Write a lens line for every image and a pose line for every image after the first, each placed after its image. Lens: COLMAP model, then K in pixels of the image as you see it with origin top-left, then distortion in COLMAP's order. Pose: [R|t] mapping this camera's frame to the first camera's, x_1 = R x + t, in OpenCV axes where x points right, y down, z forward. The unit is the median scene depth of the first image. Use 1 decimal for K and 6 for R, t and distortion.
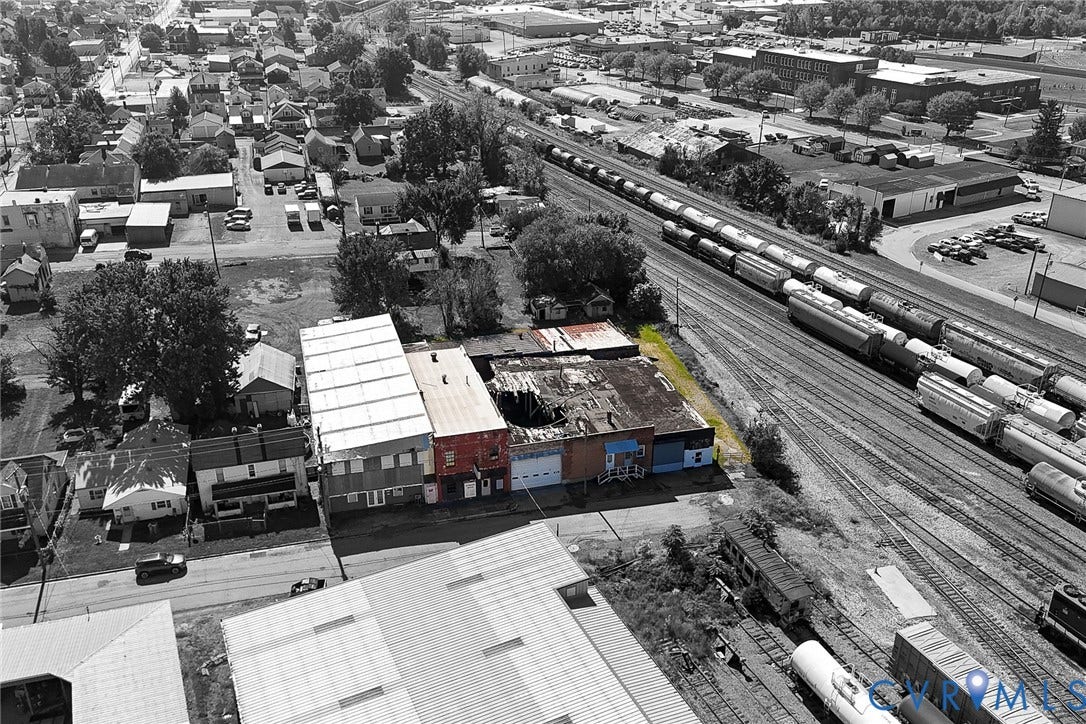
lens RADIAL K [[944.1, 0, 542.1], [0, 944.1, 360.4], [0, 0, 1]] dist [0.092046, -0.103950]
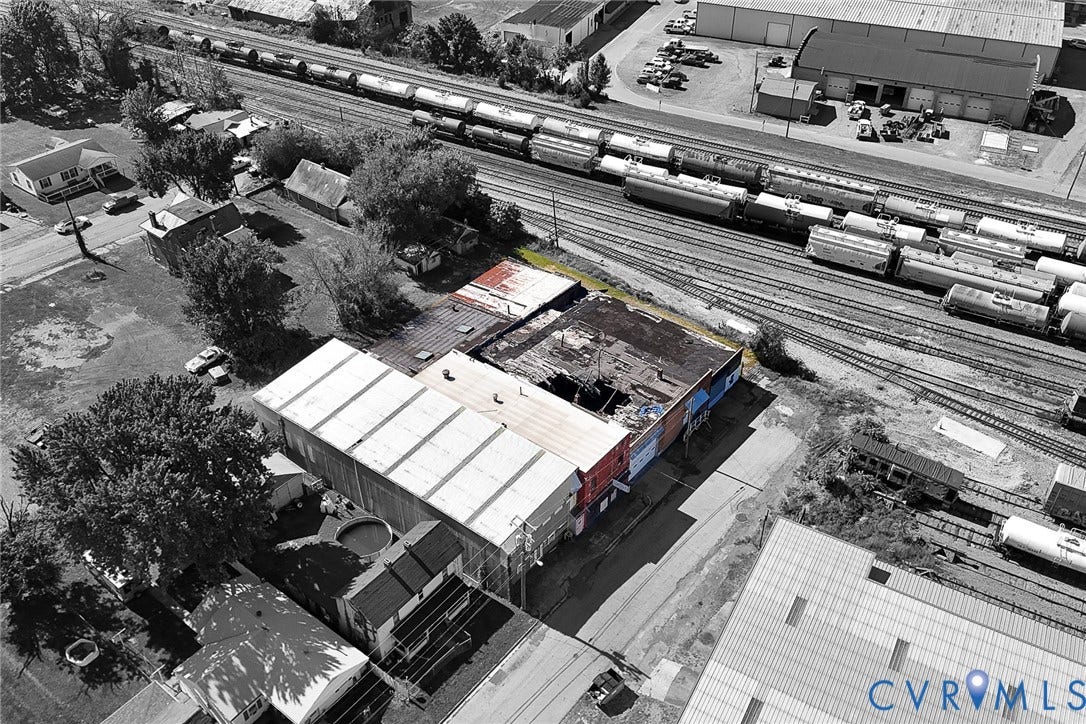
lens RADIAL K [[944.1, 0, 541.4], [0, 944.1, 363.0], [0, 0, 1]] dist [0.092046, -0.103950]
pose [[0.811304, -0.357375, 0.462677, -0.390597], [0.244675, 0.926323, 0.286461, -0.214300], [-0.530962, -0.119201, 0.838970, 0.182064]]
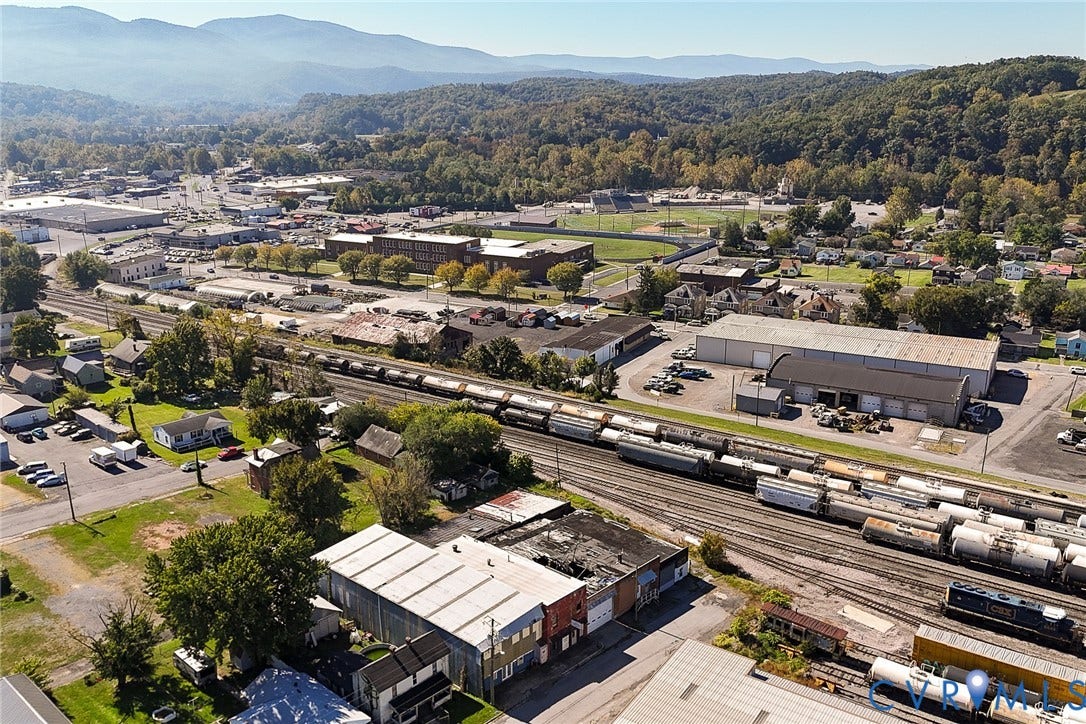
lens RADIAL K [[944.1, 0, 540.4], [0, 944.1, 362.4], [0, 0, 1]] dist [0.092046, -0.103950]
pose [[0.856331, -0.146528, 0.495204, -0.500167], [0.220327, 0.970914, -0.093711, -0.082622], [-0.467069, 0.189354, 0.863708, -0.099321]]
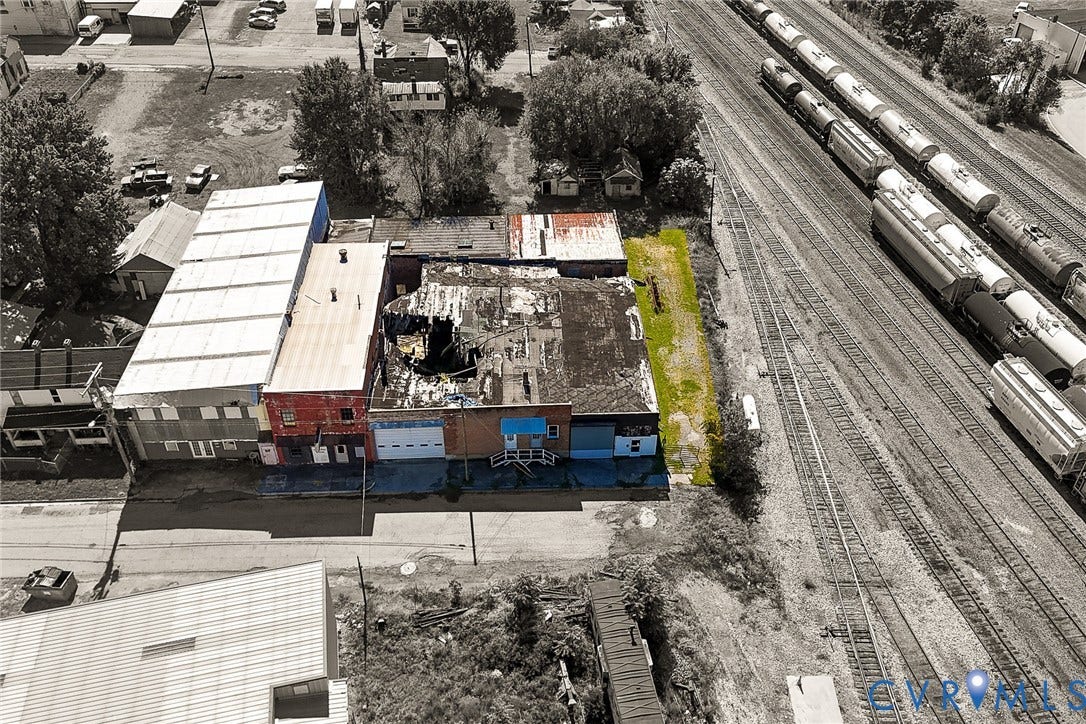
lens RADIAL K [[944.1, 0, 543.7], [0, 944.1, 362.7], [0, 0, 1]] dist [0.092046, -0.103950]
pose [[0.974392, 0.140030, -0.175930, 0.172540], [-0.095475, 0.966037, 0.240119, -0.106424], [0.203579, -0.217173, 0.954668, 0.228579]]
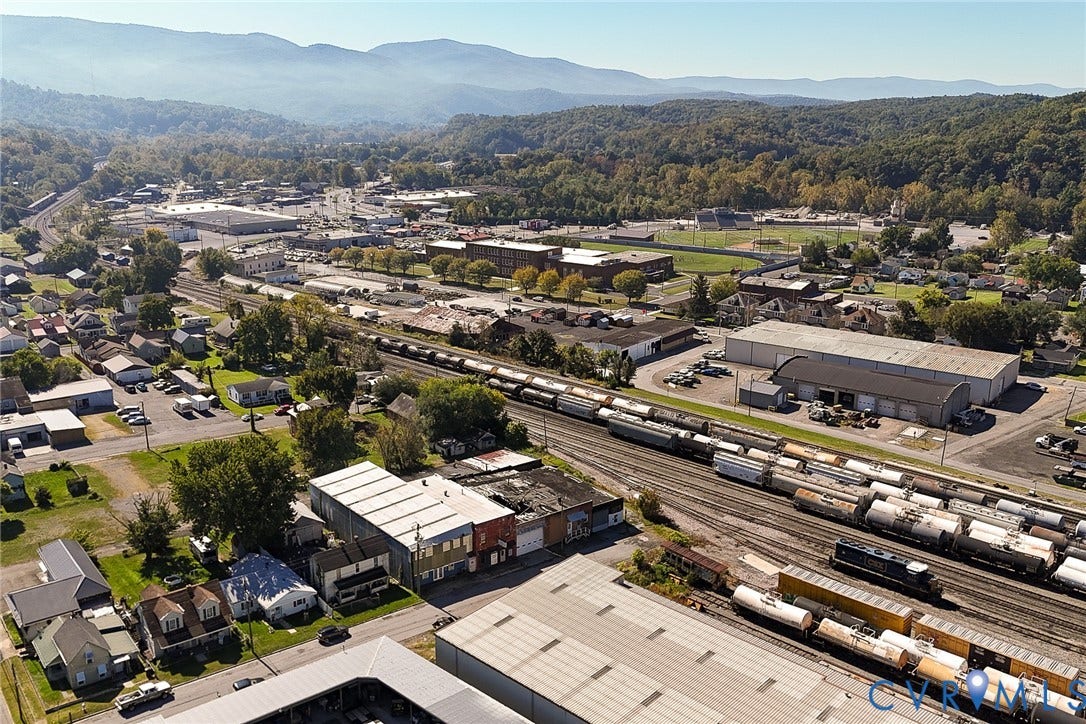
lens RADIAL K [[944.1, 0, 538.9], [0, 944.1, 363.0], [0, 0, 1]] dist [0.092046, -0.103950]
pose [[0.927422, -0.092649, 0.362361, -0.395874], [0.153153, 0.977957, -0.141932, 0.042655], [-0.341224, 0.187128, 0.921168, -0.357182]]
